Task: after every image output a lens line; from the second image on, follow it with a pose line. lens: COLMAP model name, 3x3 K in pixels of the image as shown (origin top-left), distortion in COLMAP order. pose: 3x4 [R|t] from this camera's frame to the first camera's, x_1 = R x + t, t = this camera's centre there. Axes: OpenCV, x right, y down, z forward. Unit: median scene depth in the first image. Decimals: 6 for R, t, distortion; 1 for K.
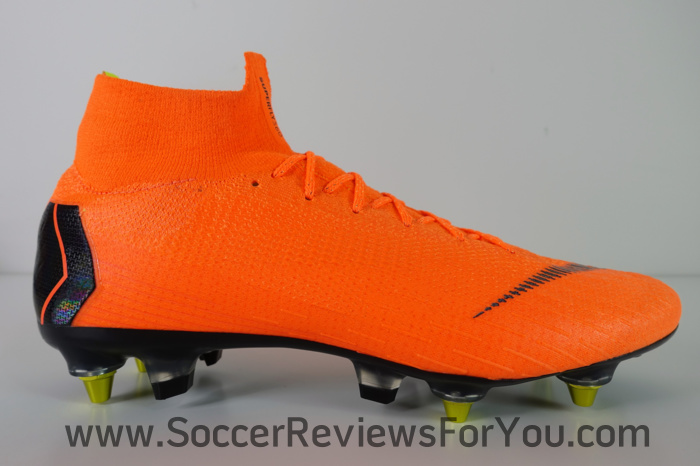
lens RADIAL K [[481.6, 0, 350.0], [0, 481.6, 233.0], [0, 0, 1]] dist [0.008777, 0.002562]
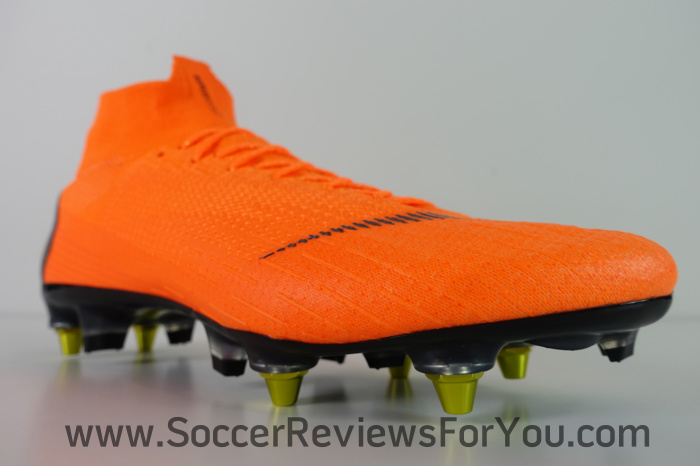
lens RADIAL K [[486.9, 0, 347.8], [0, 486.9, 214.1], [0, 0, 1]] dist [-0.001356, 0.000420]
pose [[0.851943, -0.071991, -0.518663, 0.729675], [-0.034565, 0.980612, -0.192886, 0.227994], [0.522493, 0.182256, 0.832937, 0.339941]]
